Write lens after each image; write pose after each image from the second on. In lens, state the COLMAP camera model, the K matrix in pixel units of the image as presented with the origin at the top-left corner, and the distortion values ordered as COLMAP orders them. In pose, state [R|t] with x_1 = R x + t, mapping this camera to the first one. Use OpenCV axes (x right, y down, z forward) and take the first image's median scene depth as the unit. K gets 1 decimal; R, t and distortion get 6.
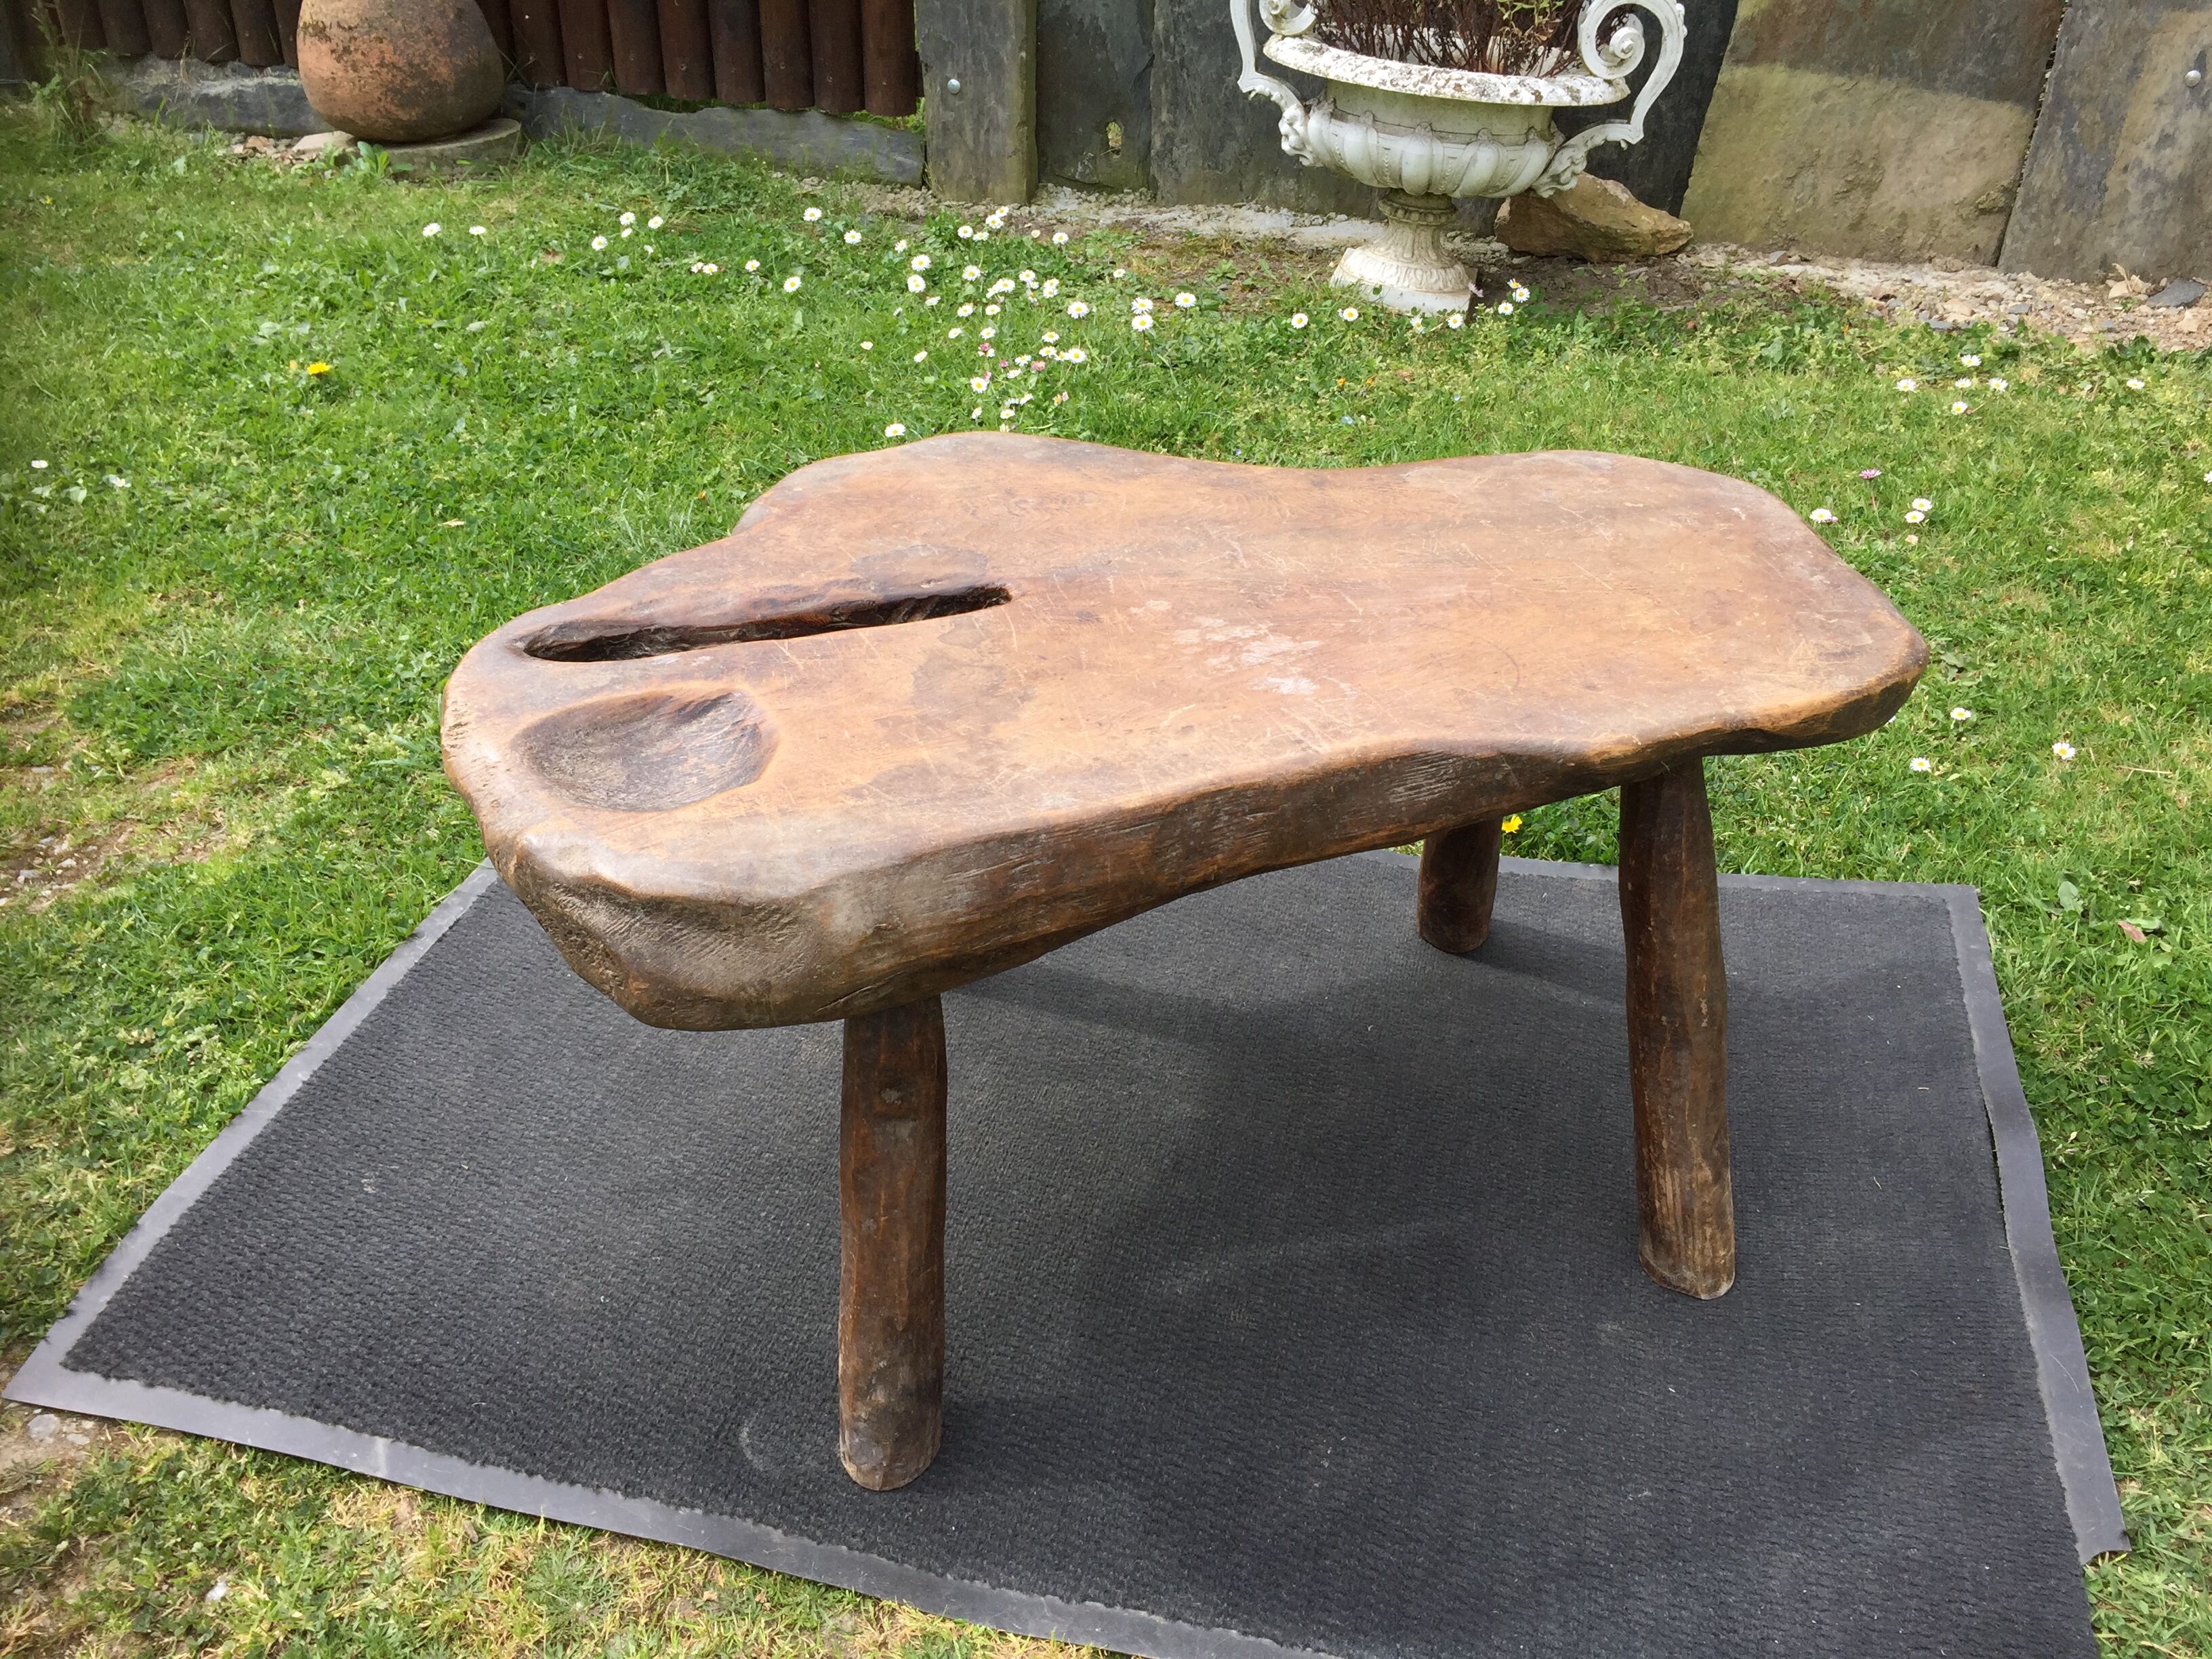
lens RADIAL K [[1884.0, 0, 1110.8], [0, 1884.0, 843.6], [0, 0, 1]] dist [0.084746, -0.113659]
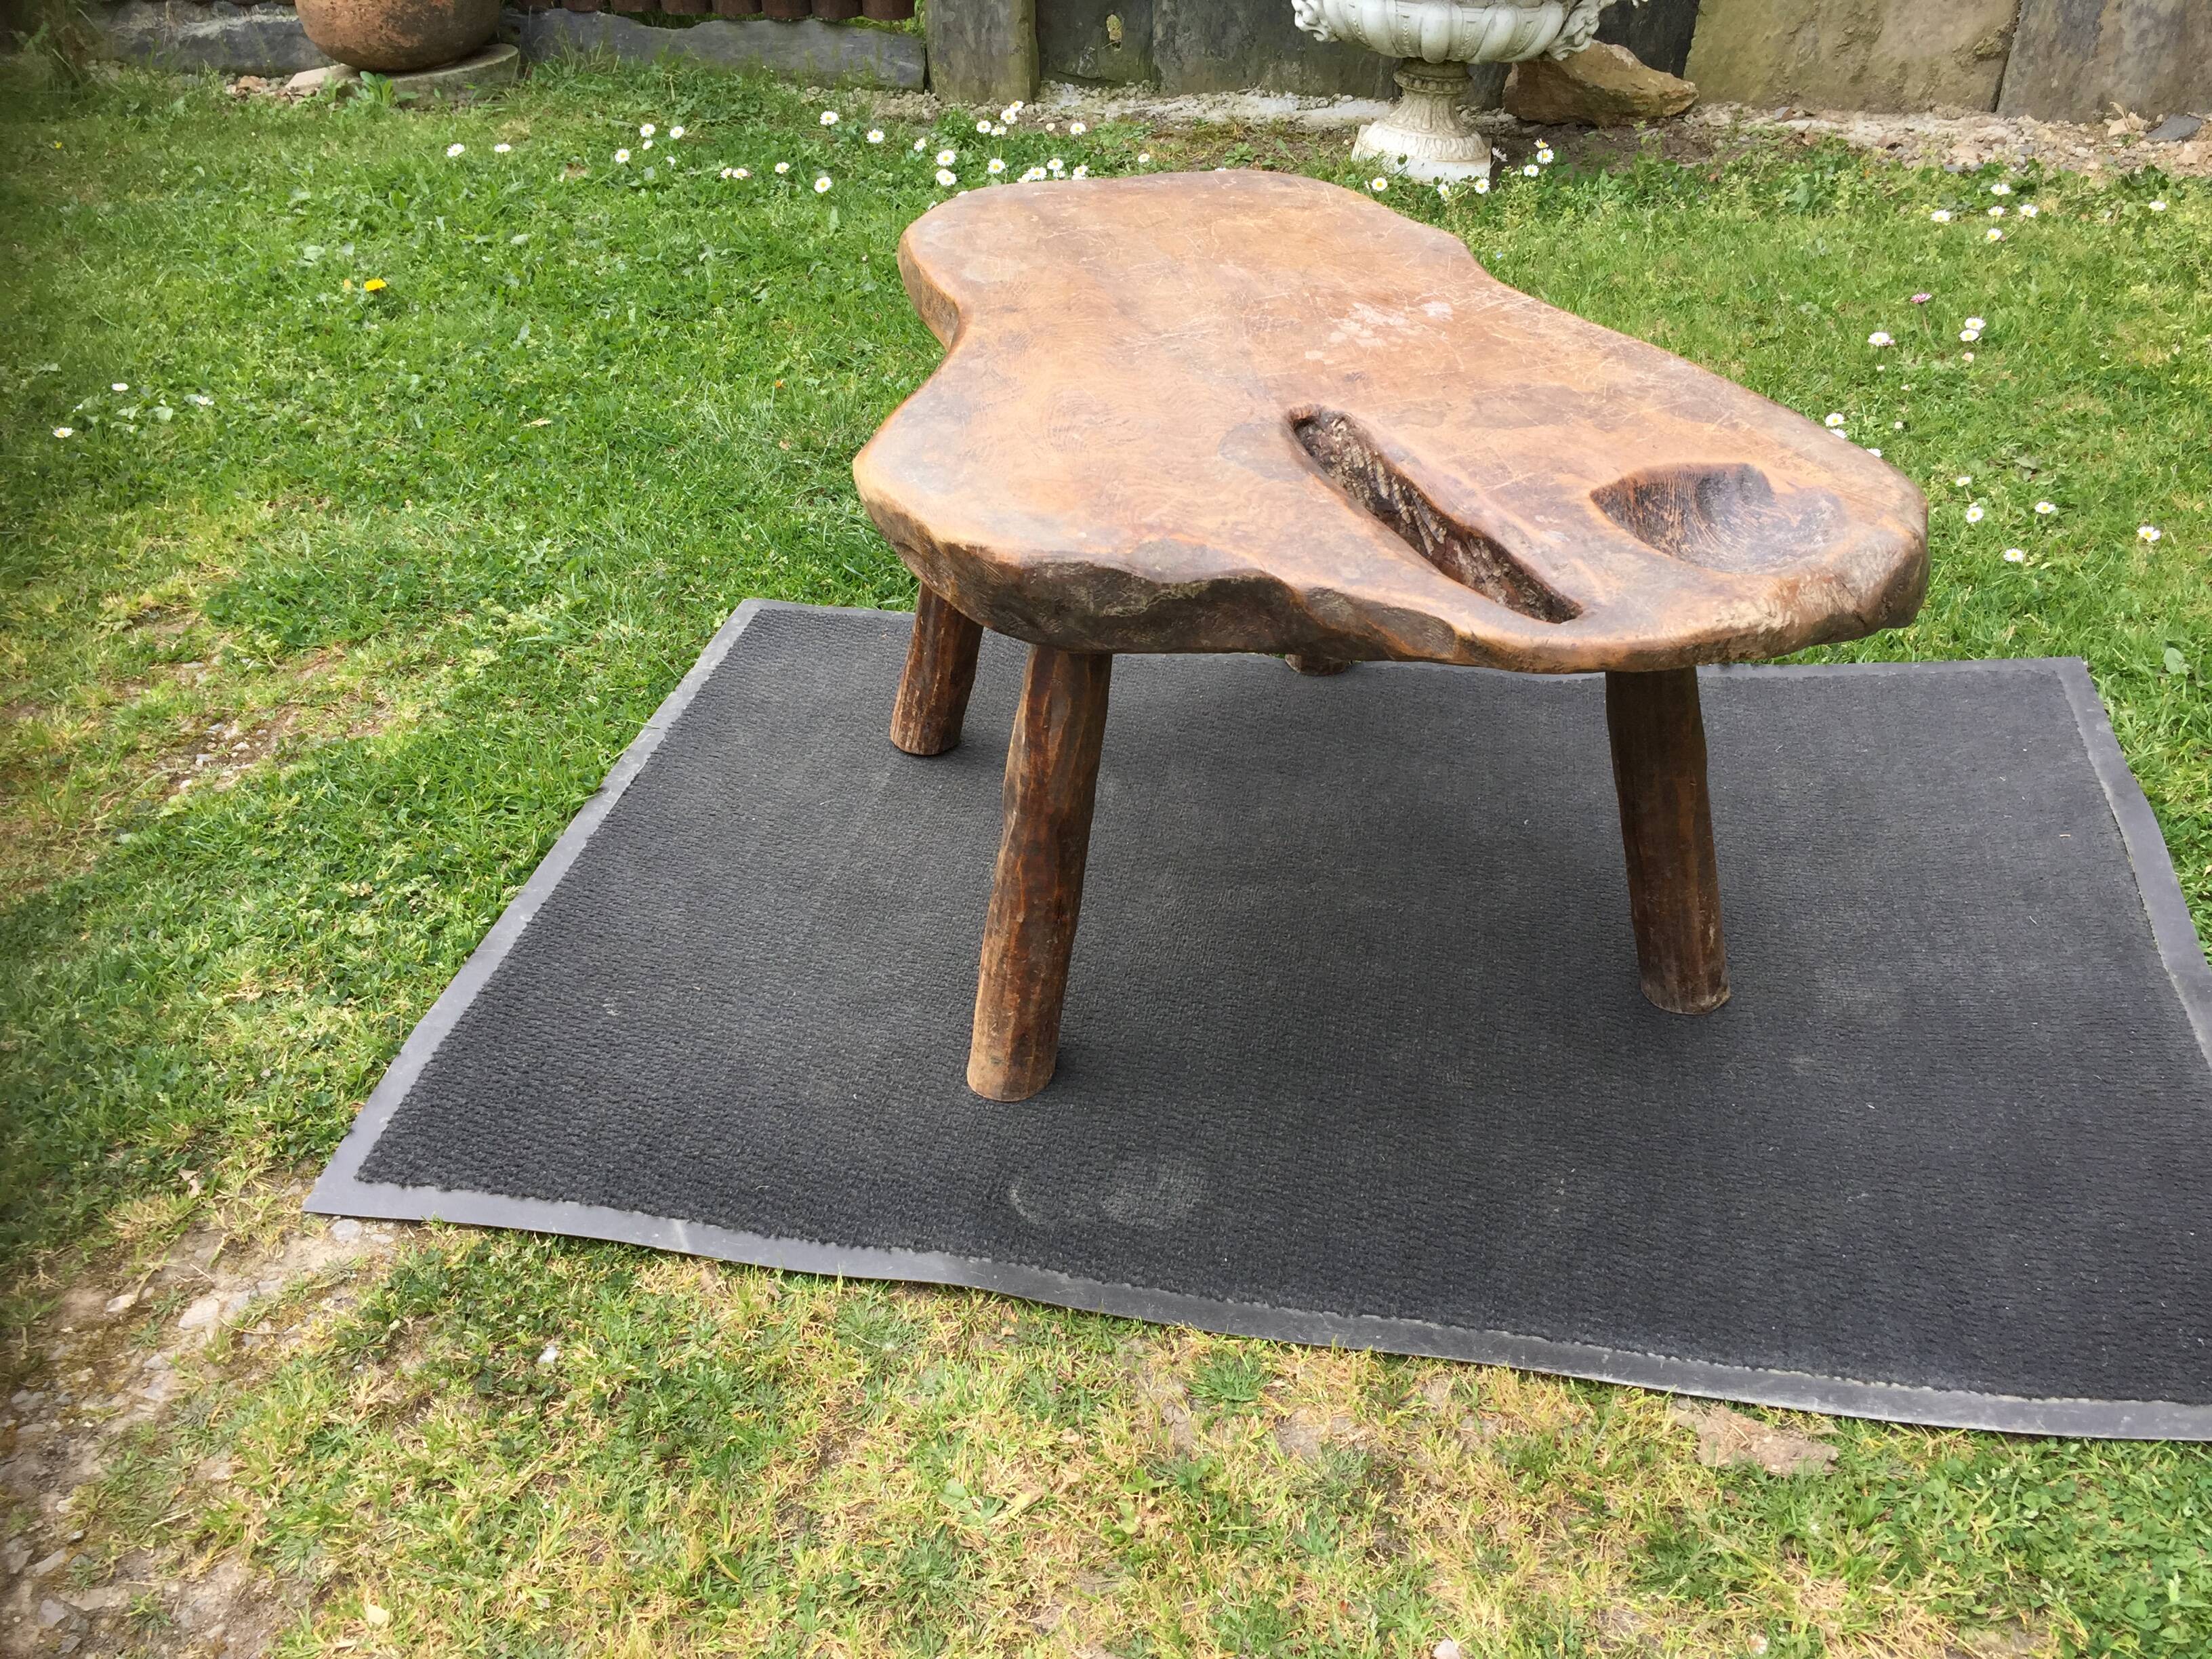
lens RADIAL K [[1890.9, 0, 1106.7], [0, 1890.9, 852.1], [0, 0, 1]] dist [0.074484, -0.096597]
pose [[0.998010, -0.059153, 0.021828, -0.093028], [0.058437, 0.997776, 0.032065, 0.052603], [-0.023676, -0.030726, 0.999247, -0.035009]]
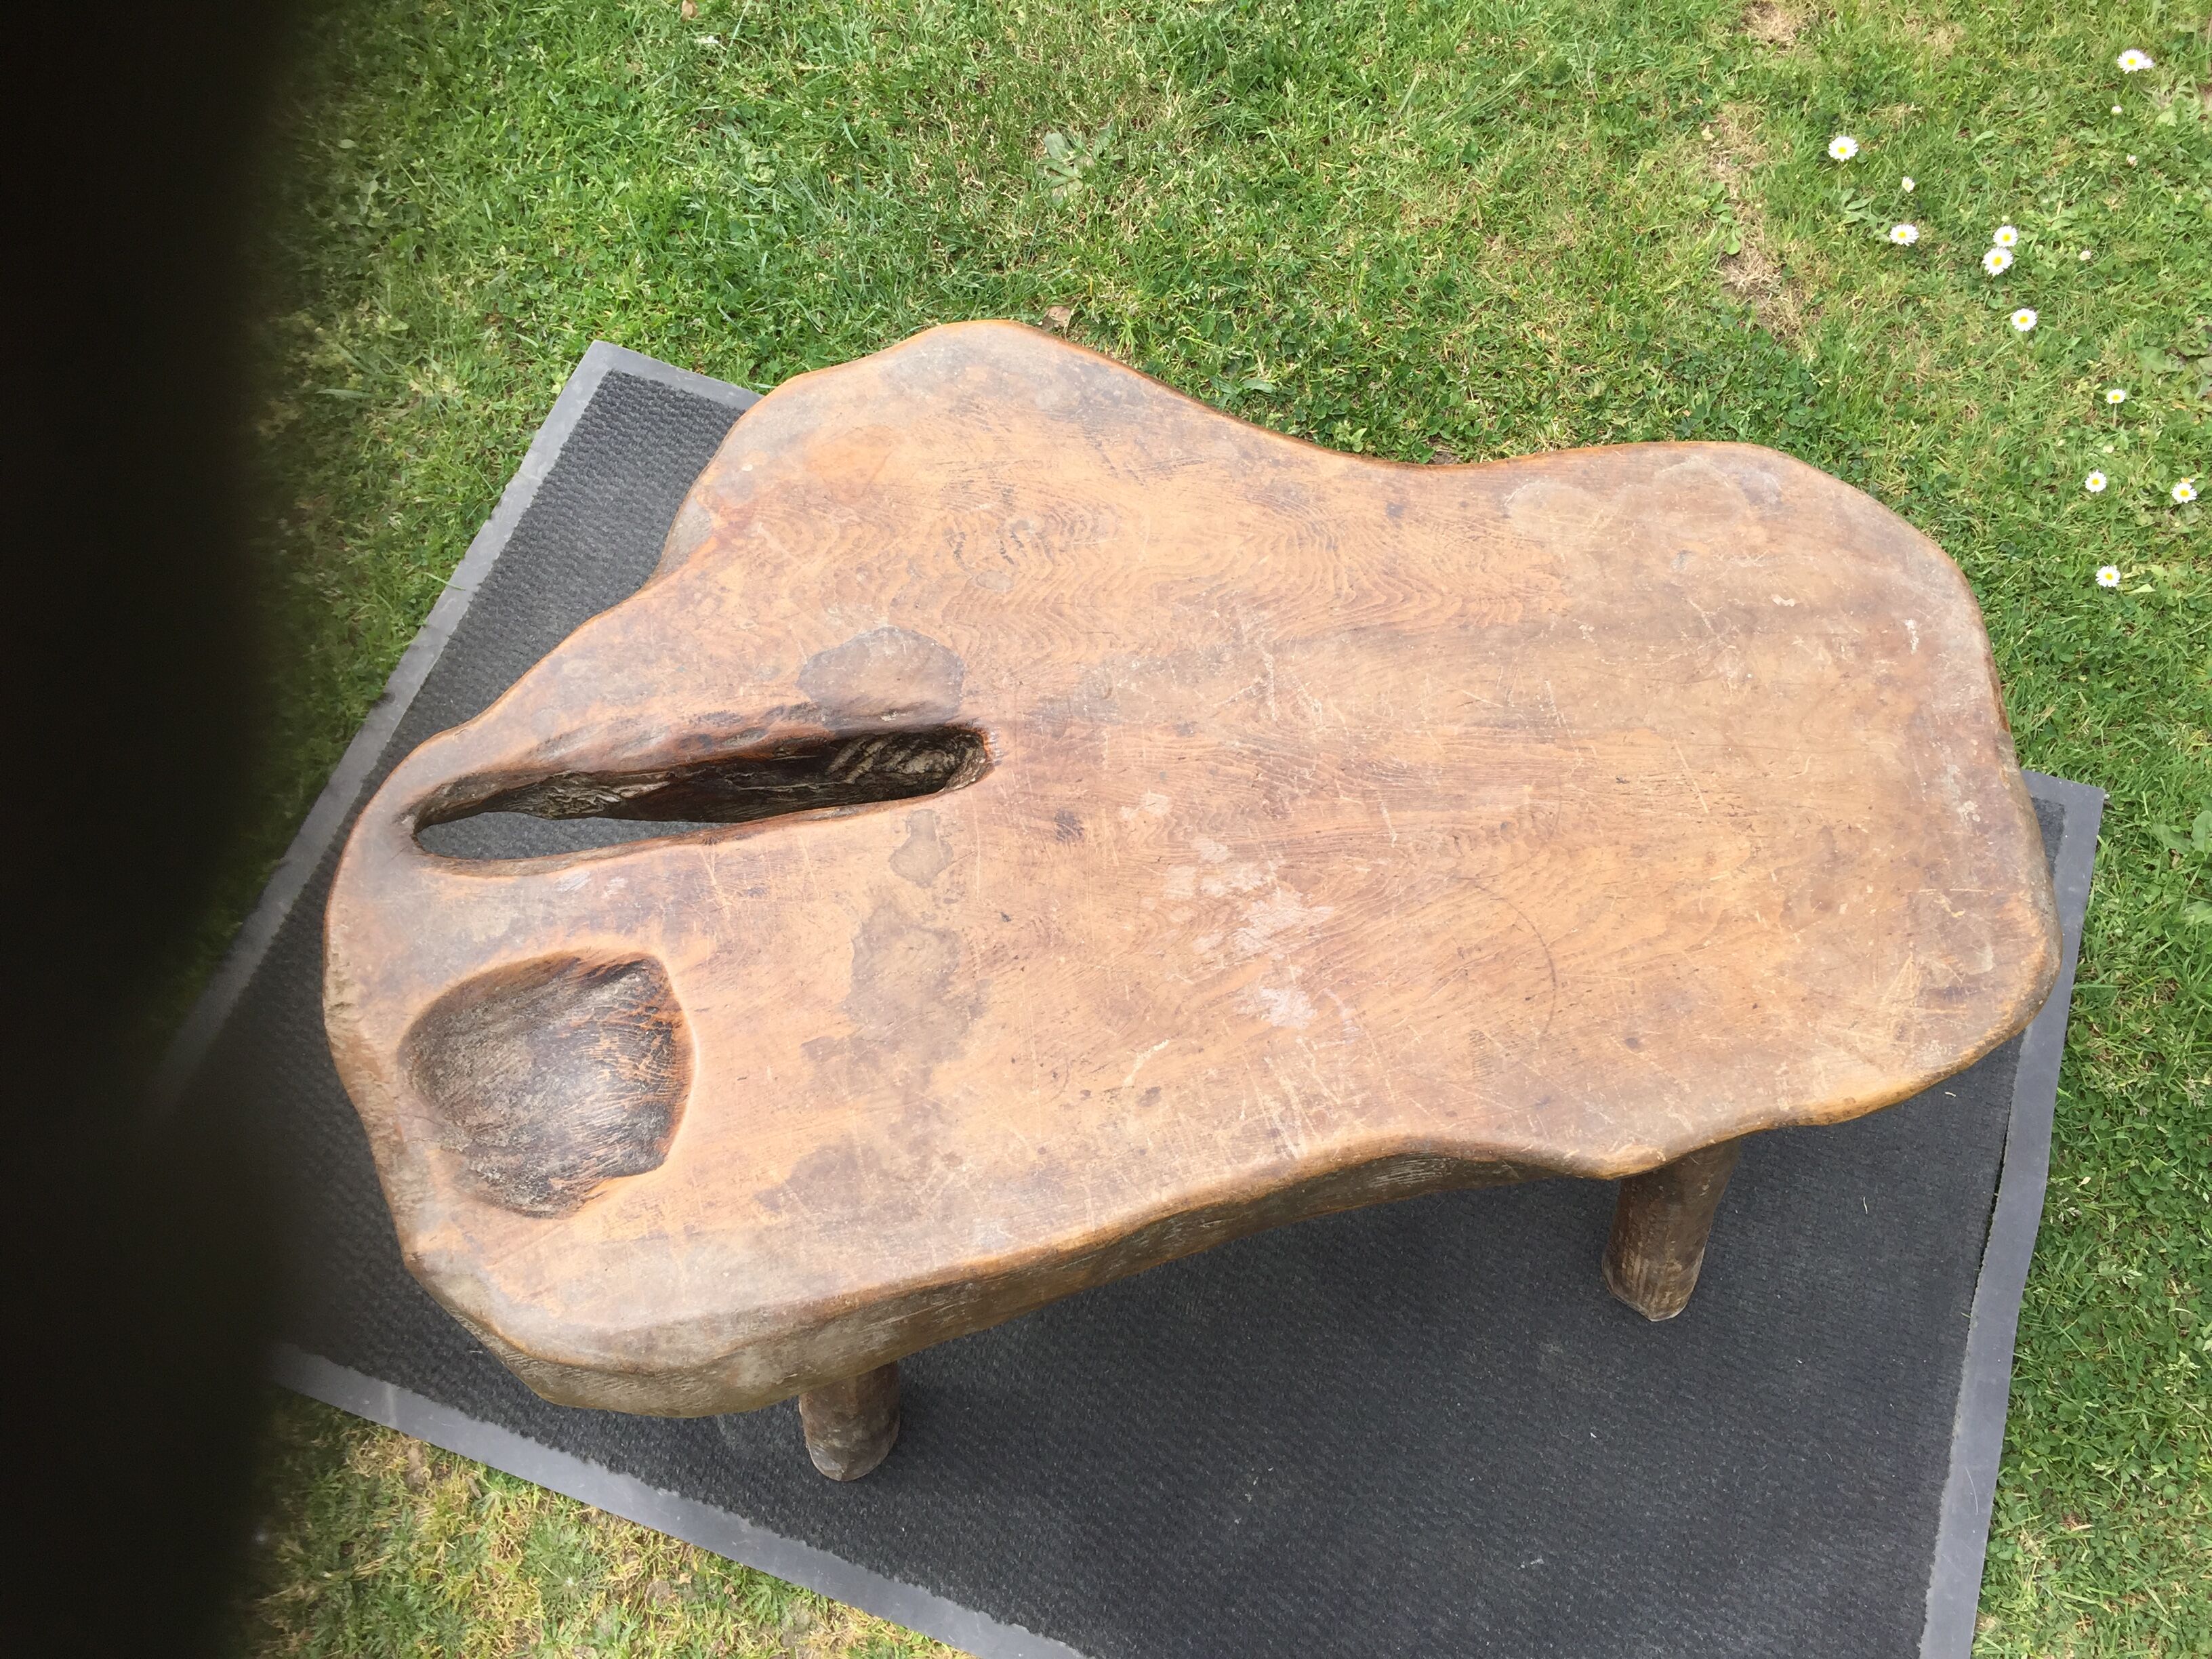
lens RADIAL K [[1884.0, 0, 1117.8], [0, 1884.0, 790.6], [0, 0, 1]] dist [0.084746, -0.113659]
pose [[0.994672, 0.097163, -0.034443, 0.022302], [-0.063437, 0.840278, 0.538431, -0.355259], [0.081257, -0.533378, 0.841965, 0.178645]]
